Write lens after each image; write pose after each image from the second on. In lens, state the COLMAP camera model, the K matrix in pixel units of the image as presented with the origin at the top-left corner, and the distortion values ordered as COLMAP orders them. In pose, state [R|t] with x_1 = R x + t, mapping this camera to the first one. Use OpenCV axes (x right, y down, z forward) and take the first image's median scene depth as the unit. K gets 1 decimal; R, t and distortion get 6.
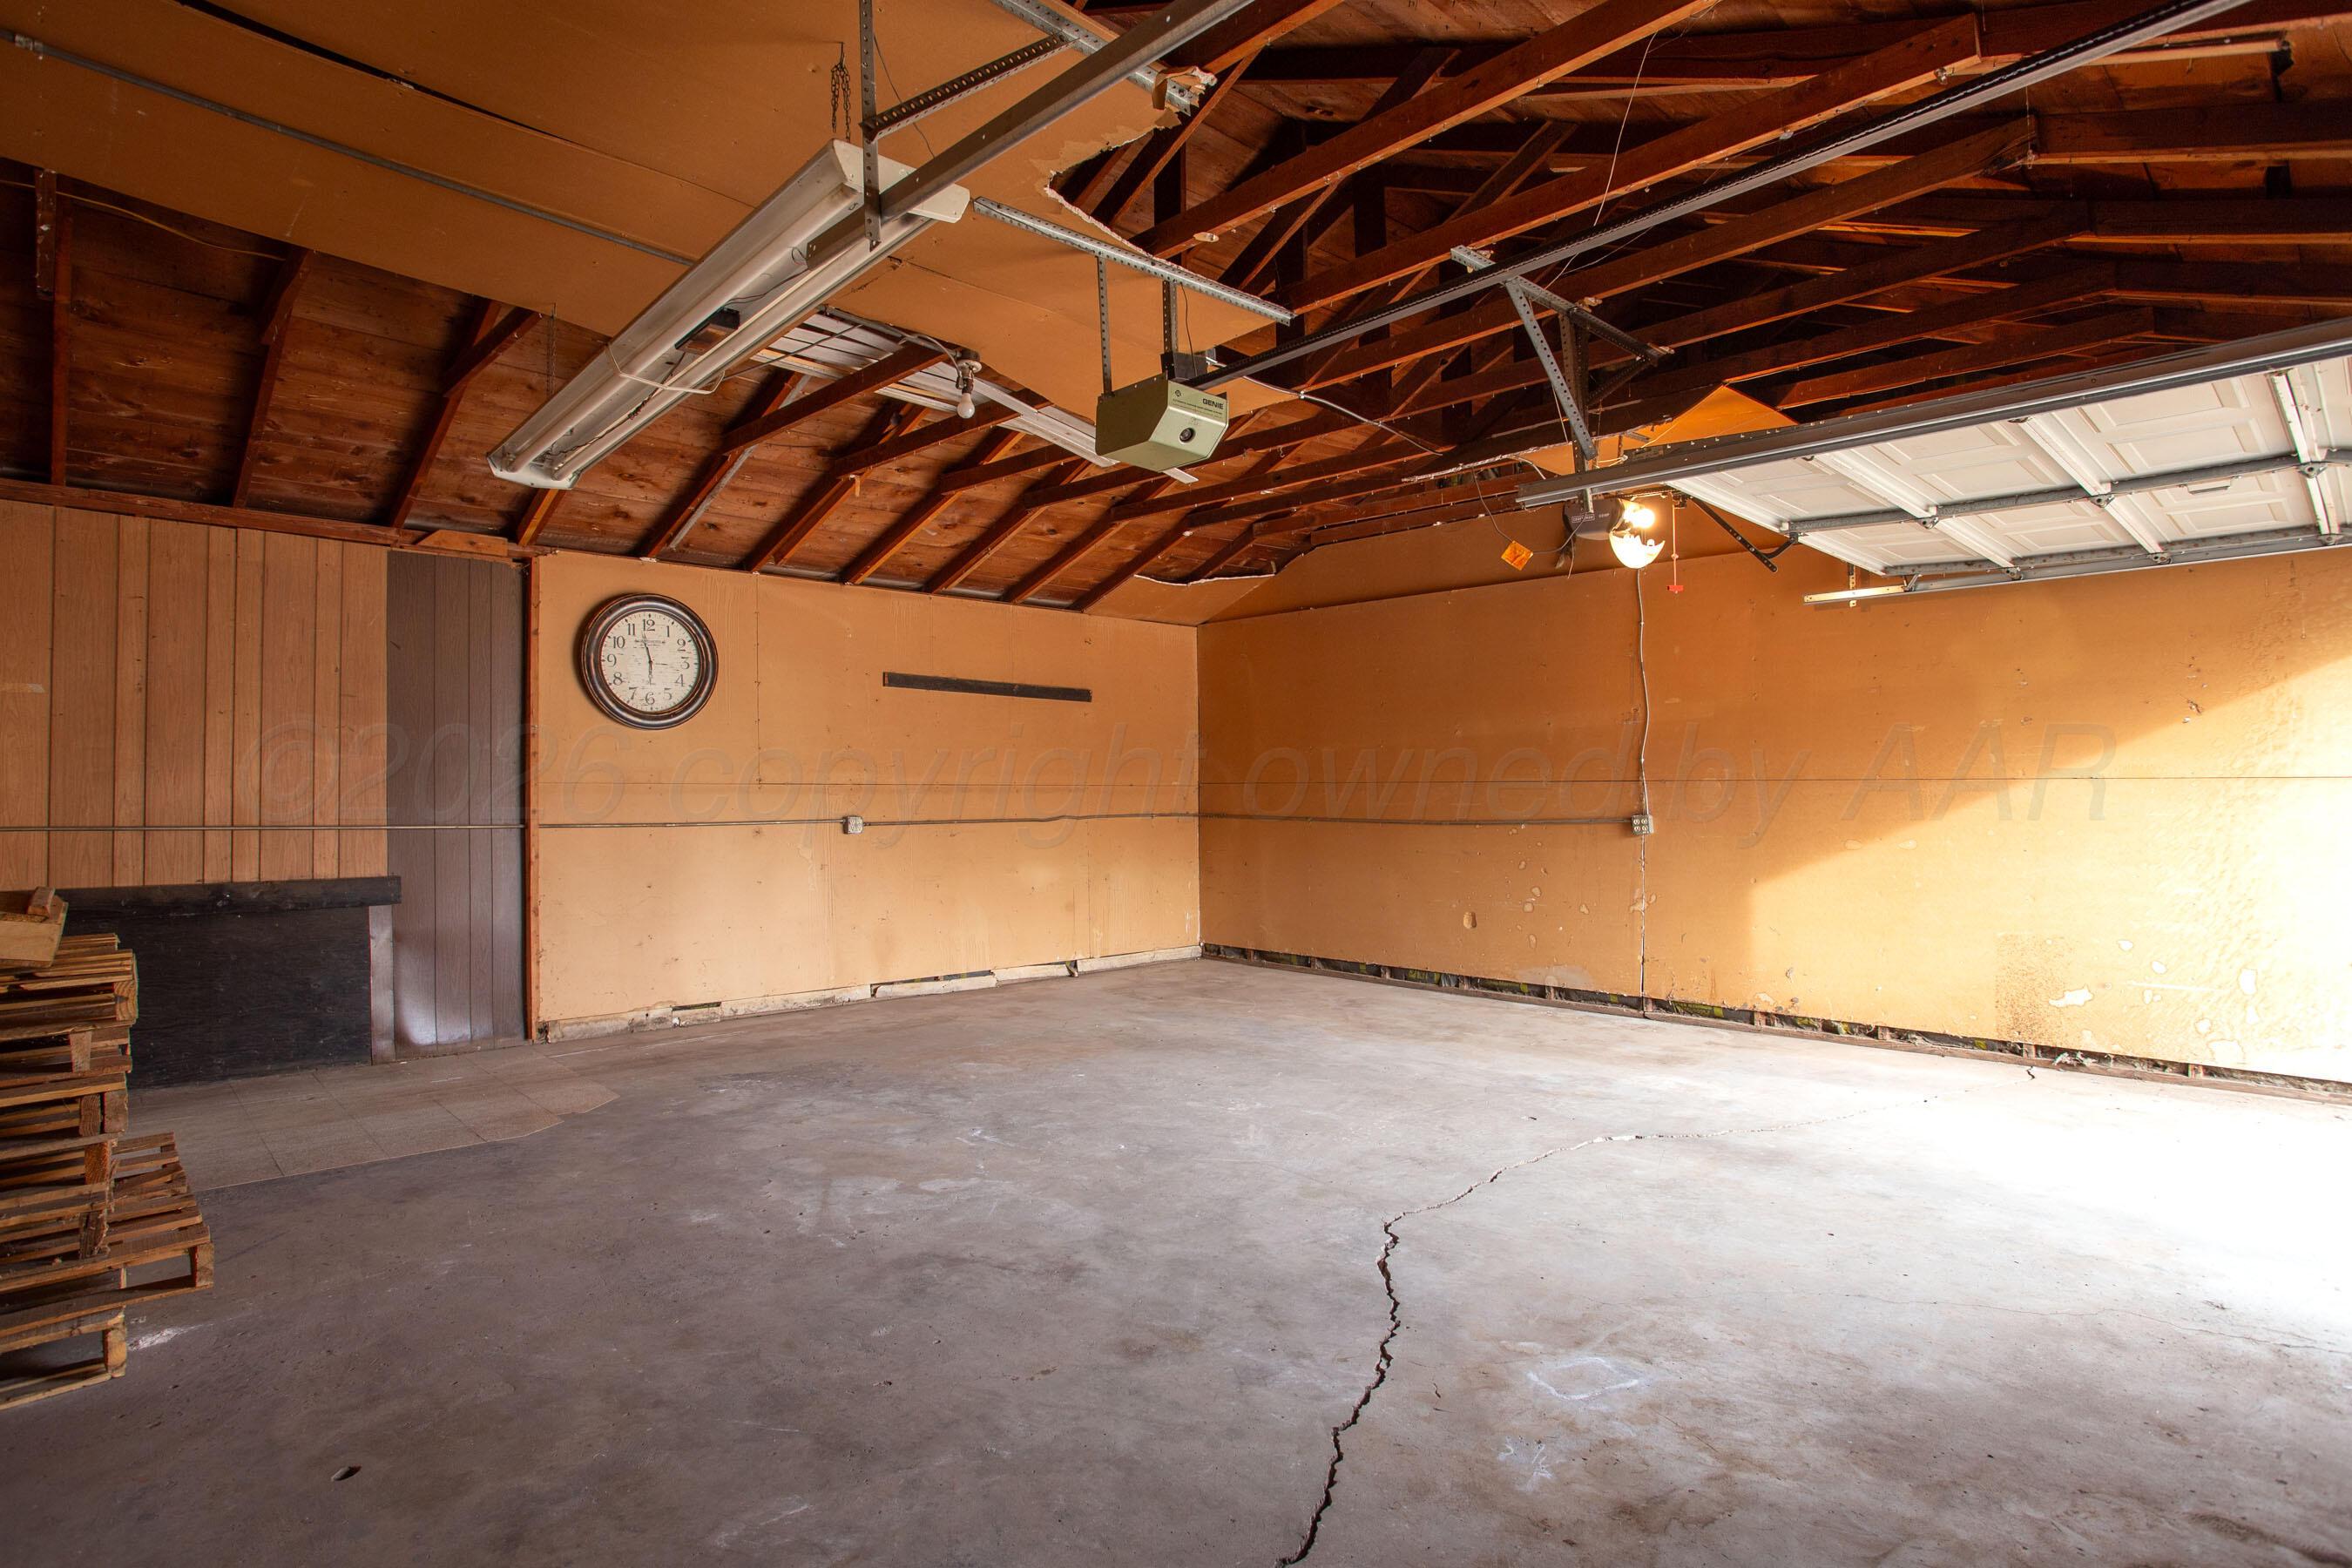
lens RADIAL K [[1160.5, 0, 1192.0], [0, 1160.5, 777.7], [0, 0, 1]] dist [-0.058267, 0.015772]
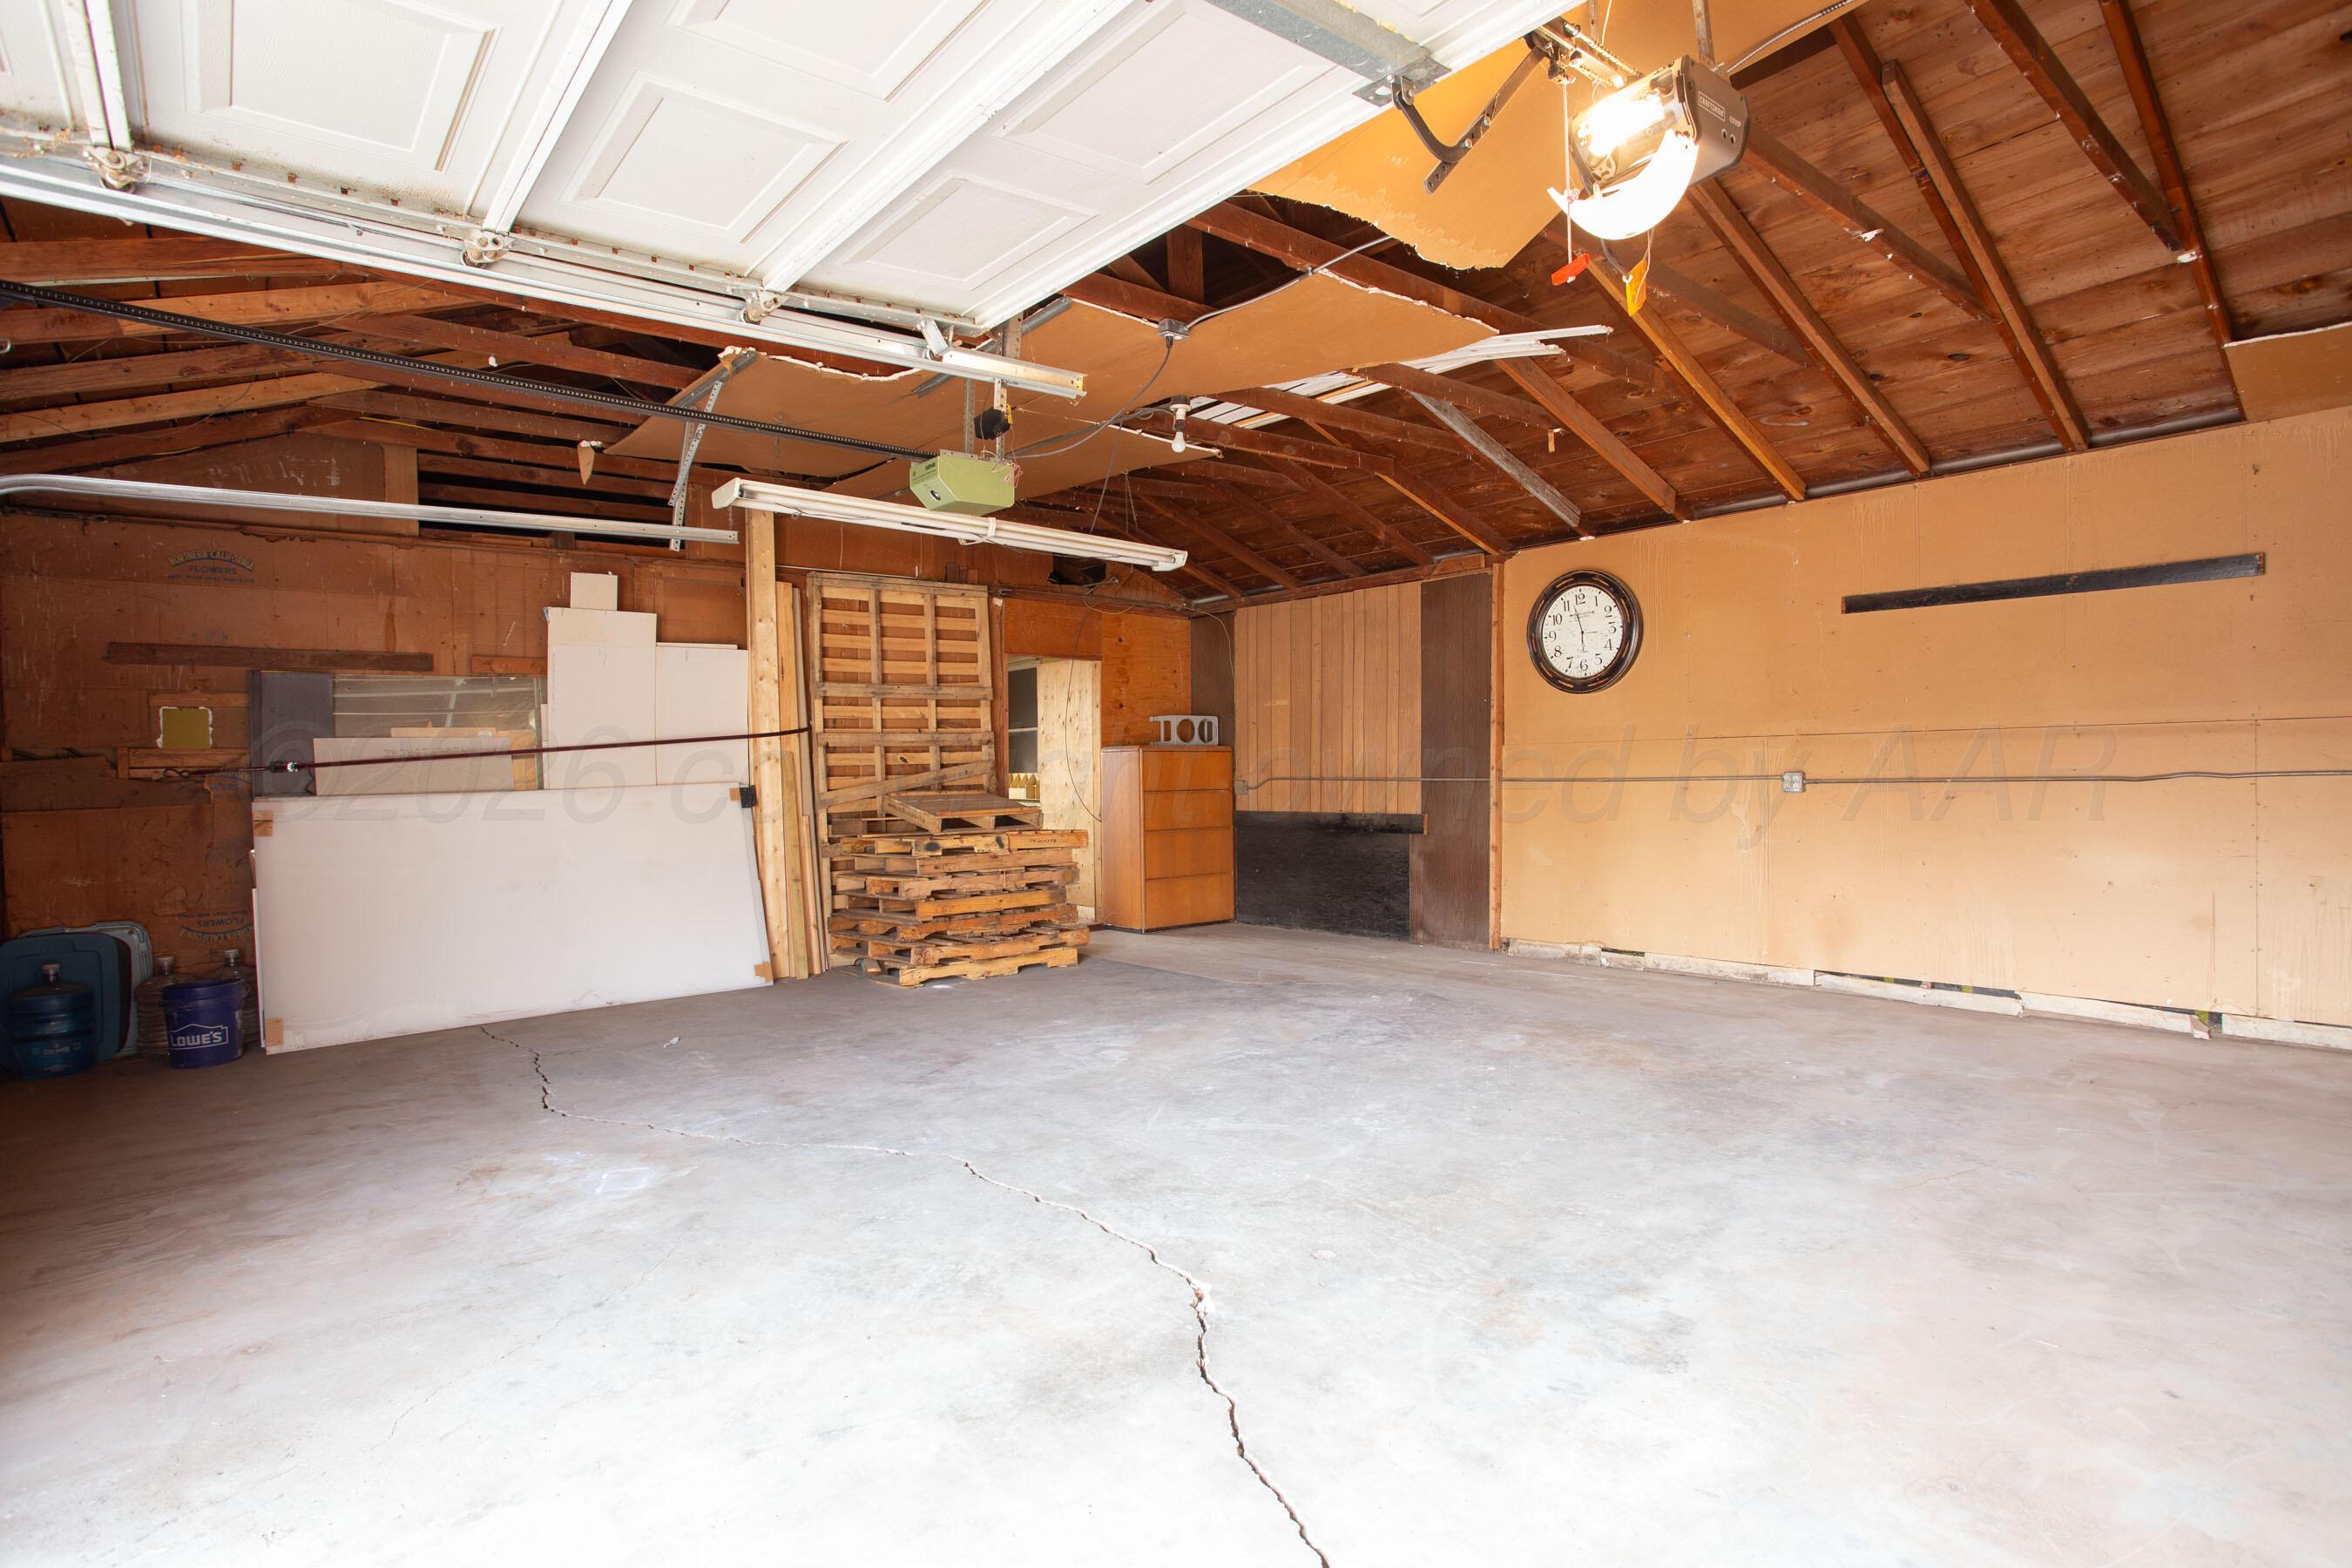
lens RADIAL K [[1160.5, 0, 1200.9], [0, 1160.5, 785.7], [0, 0, 1]] dist [-0.058267, 0.015772]
pose [[-0.029952, 0.020710, -0.999337, 0.793173], [0.042145, 0.998922, 0.019438, 0.011611], [0.998662, -0.041535, -0.030792, 0.809129]]
